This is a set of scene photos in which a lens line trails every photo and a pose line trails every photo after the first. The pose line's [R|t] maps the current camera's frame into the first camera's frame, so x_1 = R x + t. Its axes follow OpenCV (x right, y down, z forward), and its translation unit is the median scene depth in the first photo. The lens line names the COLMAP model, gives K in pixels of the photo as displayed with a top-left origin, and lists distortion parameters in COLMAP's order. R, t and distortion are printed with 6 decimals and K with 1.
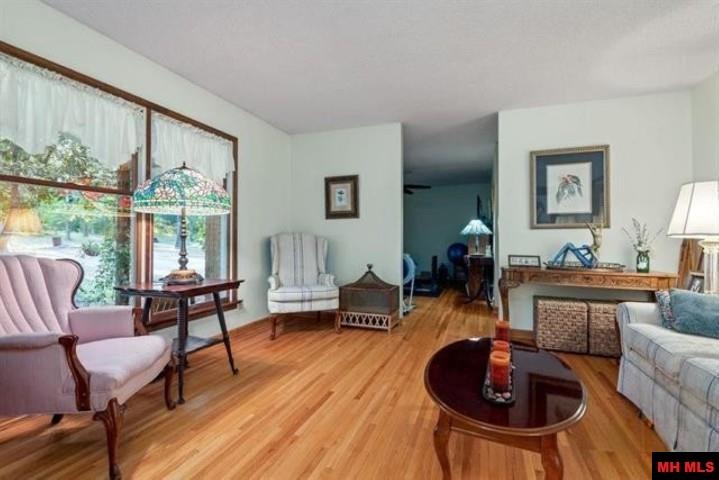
lens RADIAL K [[351.3, 0, 360.1], [0, 351.3, 242.4], [0, 0, 1]] dist [0.001548, -0.000164]
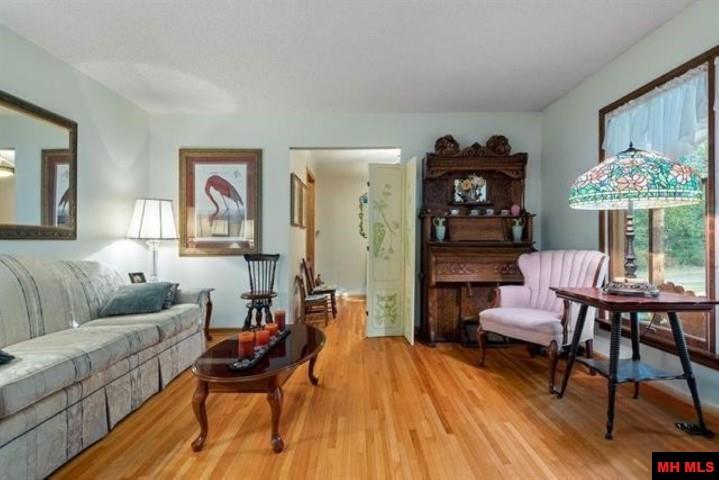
lens RADIAL K [[383.7, 0, 360.2], [0, 383.7, 239.2], [0, 0, 1]] dist [-0.002111, -0.000339]
pose [[-0.940473, -0.003713, -0.339847, 0.416669], [-0.003074, 0.999992, -0.002419, -0.006702], [0.339854, -0.001231, -0.940477, 1.803616]]
